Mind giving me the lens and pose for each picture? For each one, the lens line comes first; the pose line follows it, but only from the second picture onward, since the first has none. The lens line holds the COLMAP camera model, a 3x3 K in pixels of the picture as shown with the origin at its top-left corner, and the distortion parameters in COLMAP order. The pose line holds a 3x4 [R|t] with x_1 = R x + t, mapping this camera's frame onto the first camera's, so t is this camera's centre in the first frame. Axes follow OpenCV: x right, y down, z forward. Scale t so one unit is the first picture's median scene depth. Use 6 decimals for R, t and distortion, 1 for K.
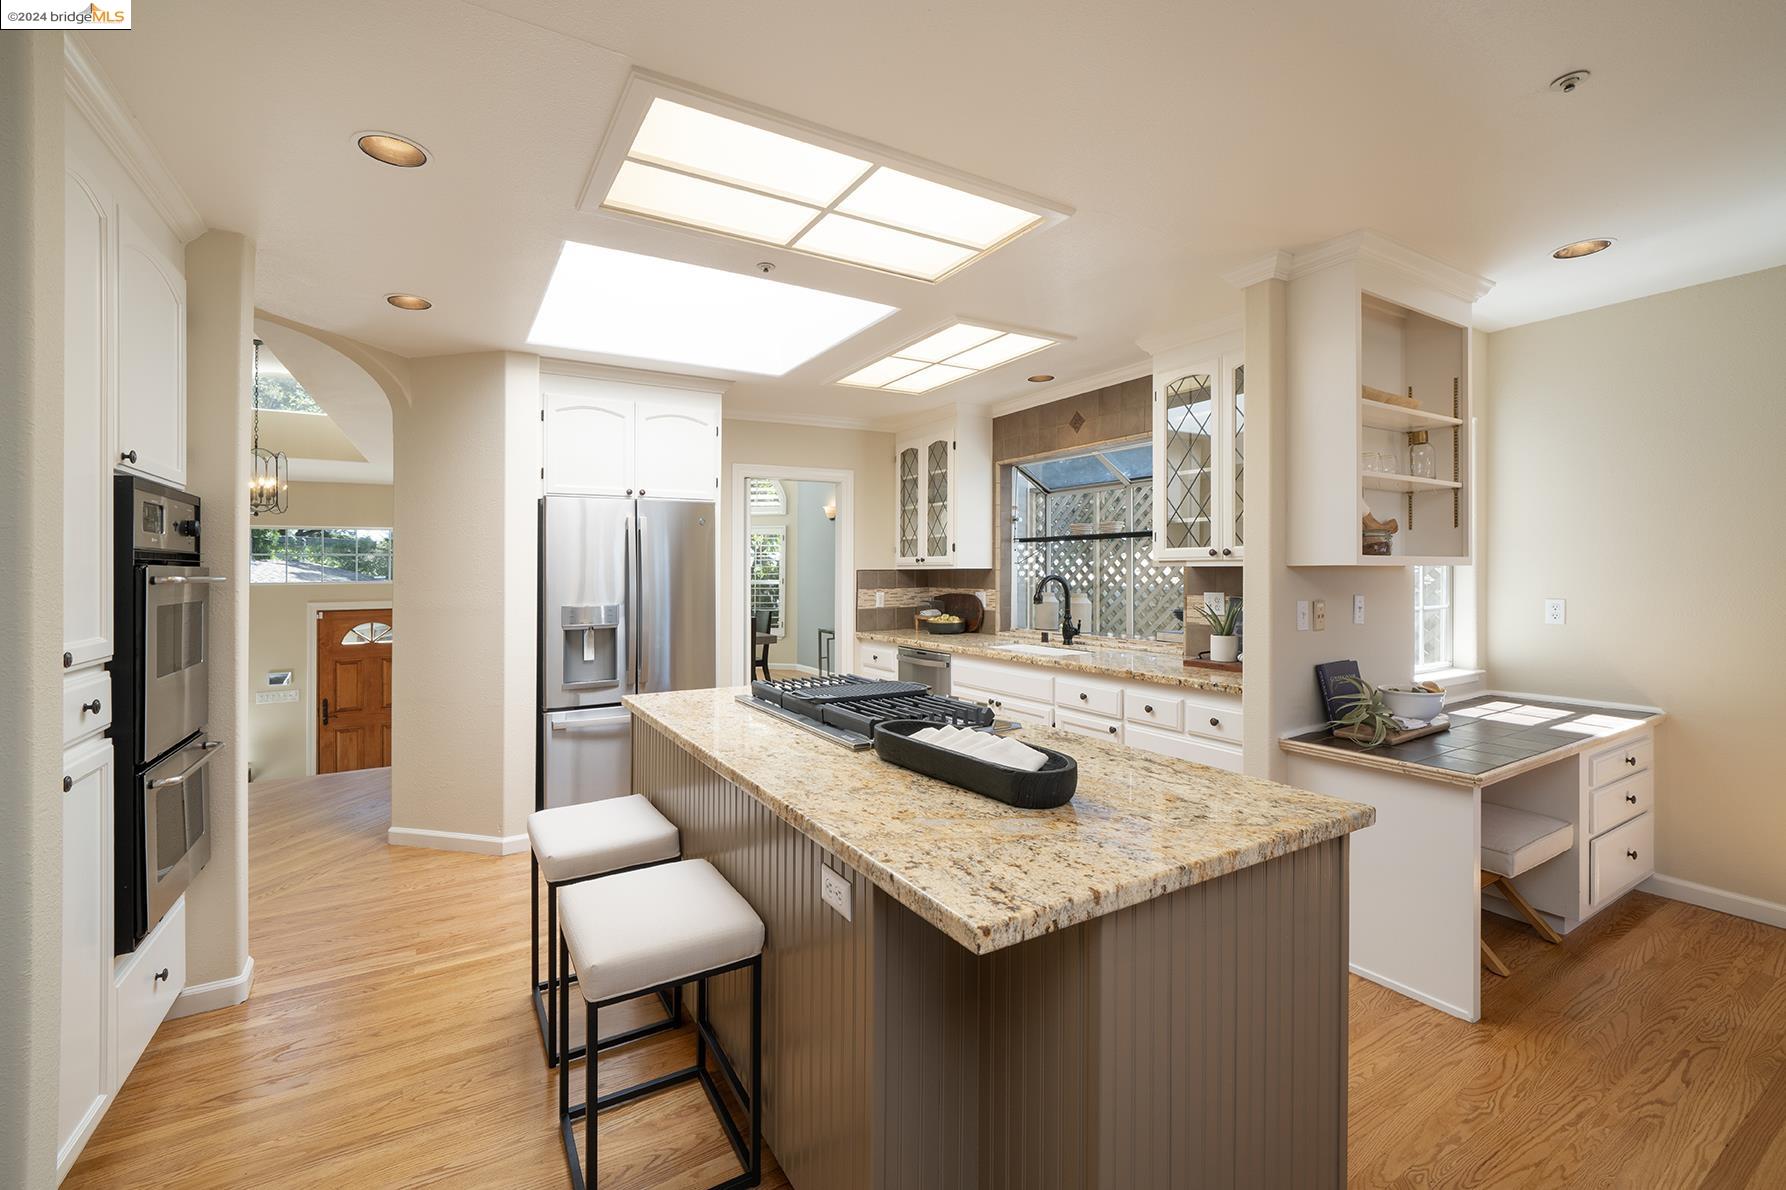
lens RADIAL K [[742.5, 0, 893.4], [0, 742.5, 626.1], [0, 0, 1]] dist [0.000300, 0.000014]
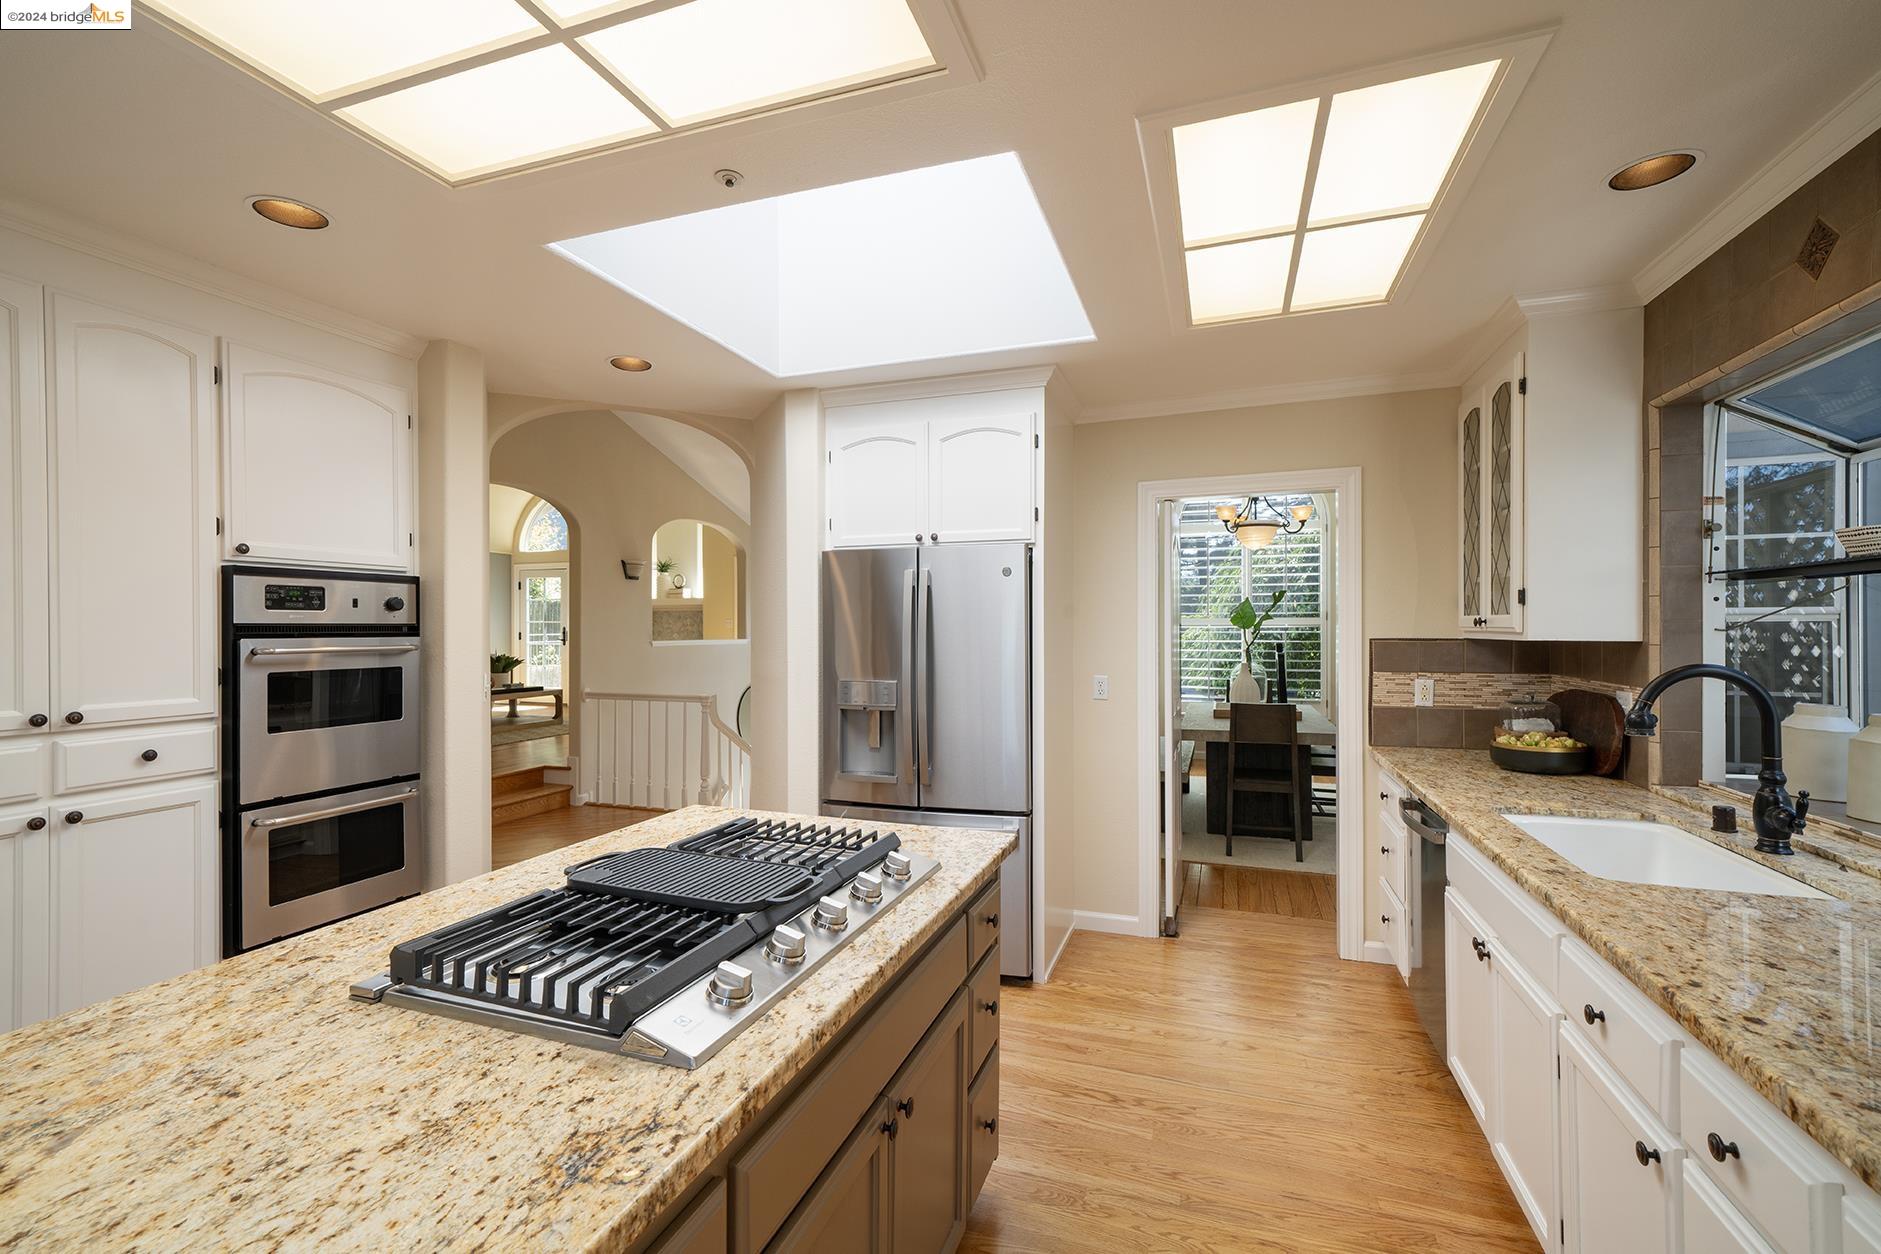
lens RADIAL K [[838.9, 0, 931.5], [0, 838.9, 657.7], [0, 0, 1]] dist [0.008785, 0.000036]
pose [[0.629668, 0.034490, -0.776099, 0.259369], [-0.062372, 0.998033, -0.006251, -0.037920], [0.774357, 0.052343, 0.630581, 0.349274]]
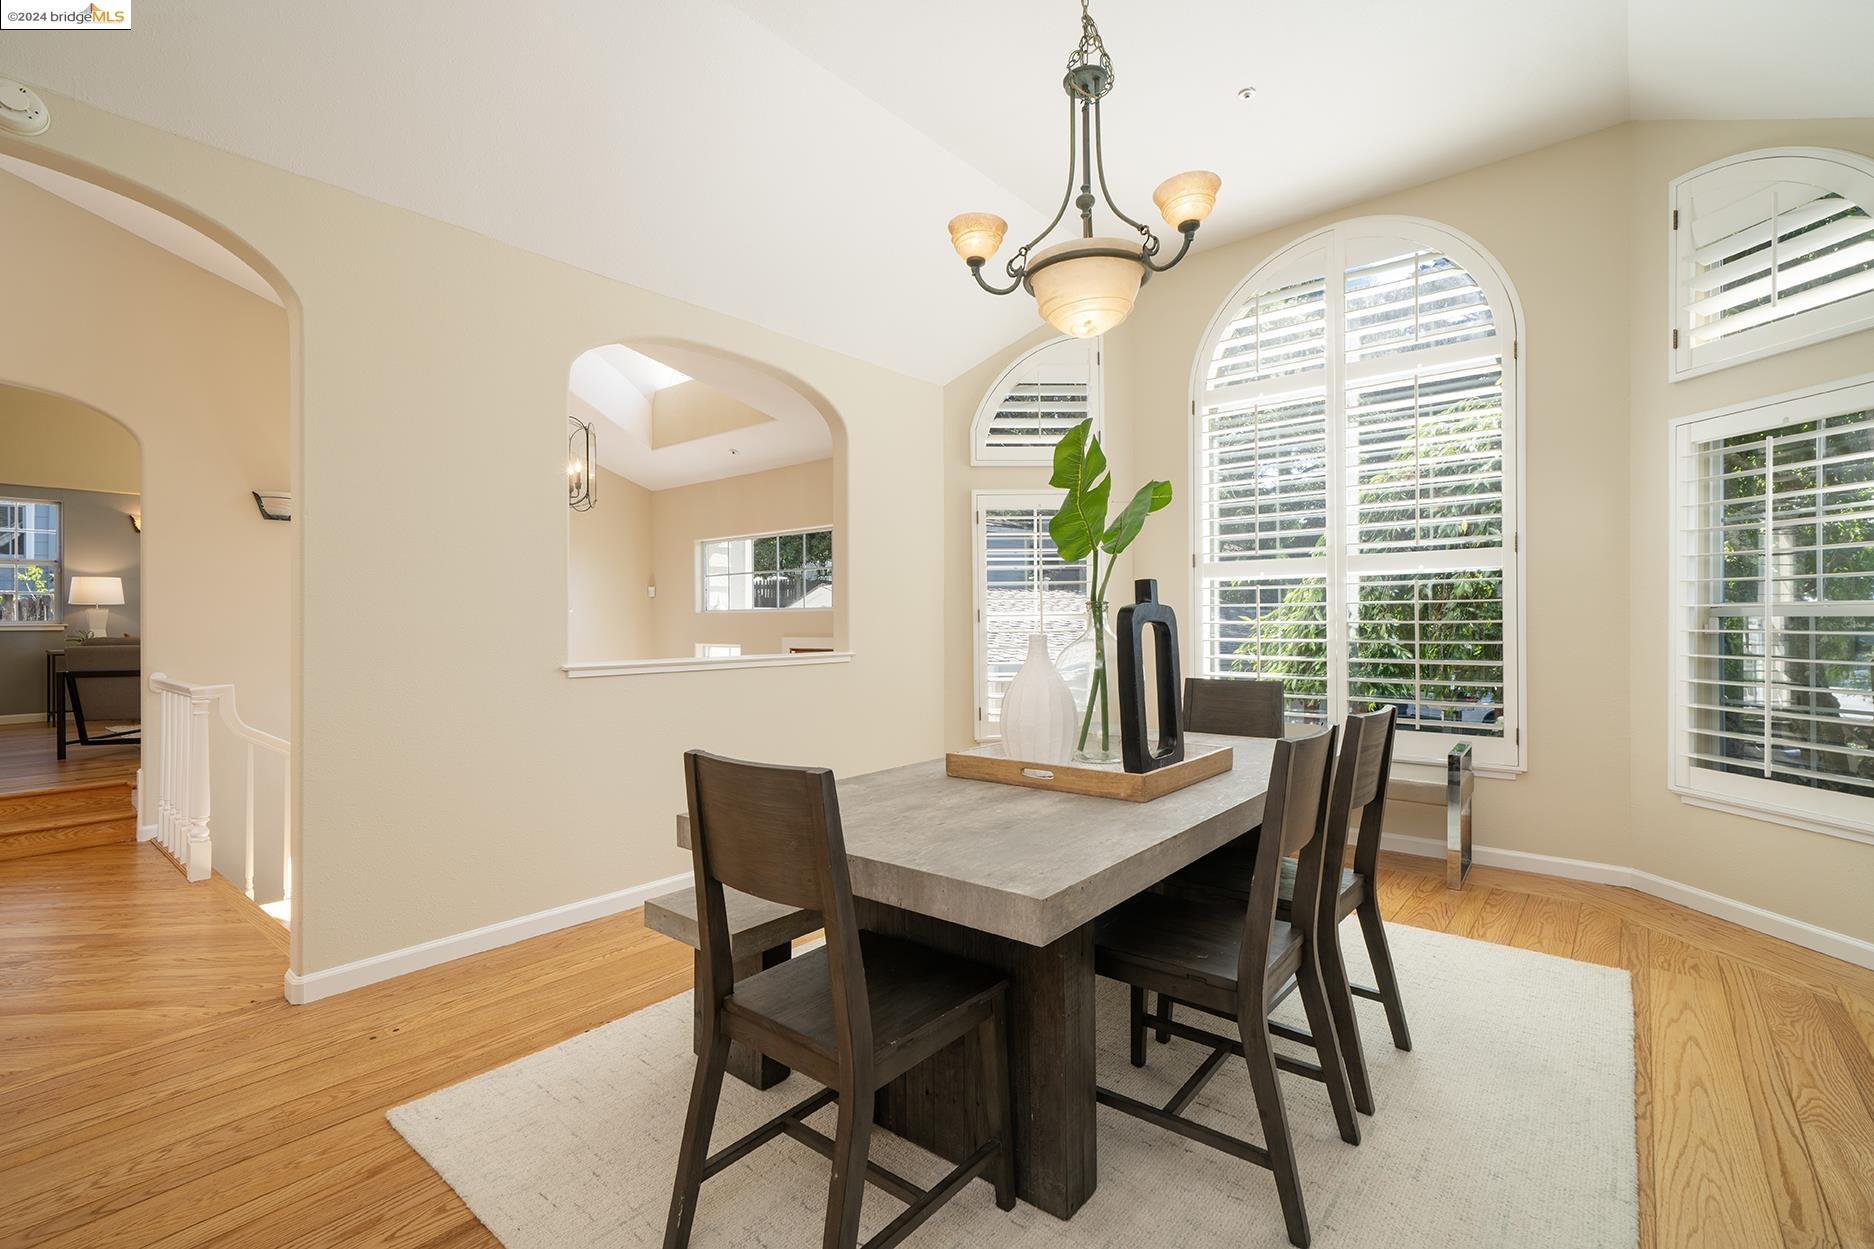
lens RADIAL K [[851.1, 0, 894.0], [0, 851.1, 629.0], [0, 0, 1]] dist [0.009805, 0.000019]
pose [[0.302568, 0.013653, -0.953030, 0.023063], [-0.066153, 0.997787, -0.006708, -0.059682], [0.950829, 0.065075, 0.302801, 1.232659]]
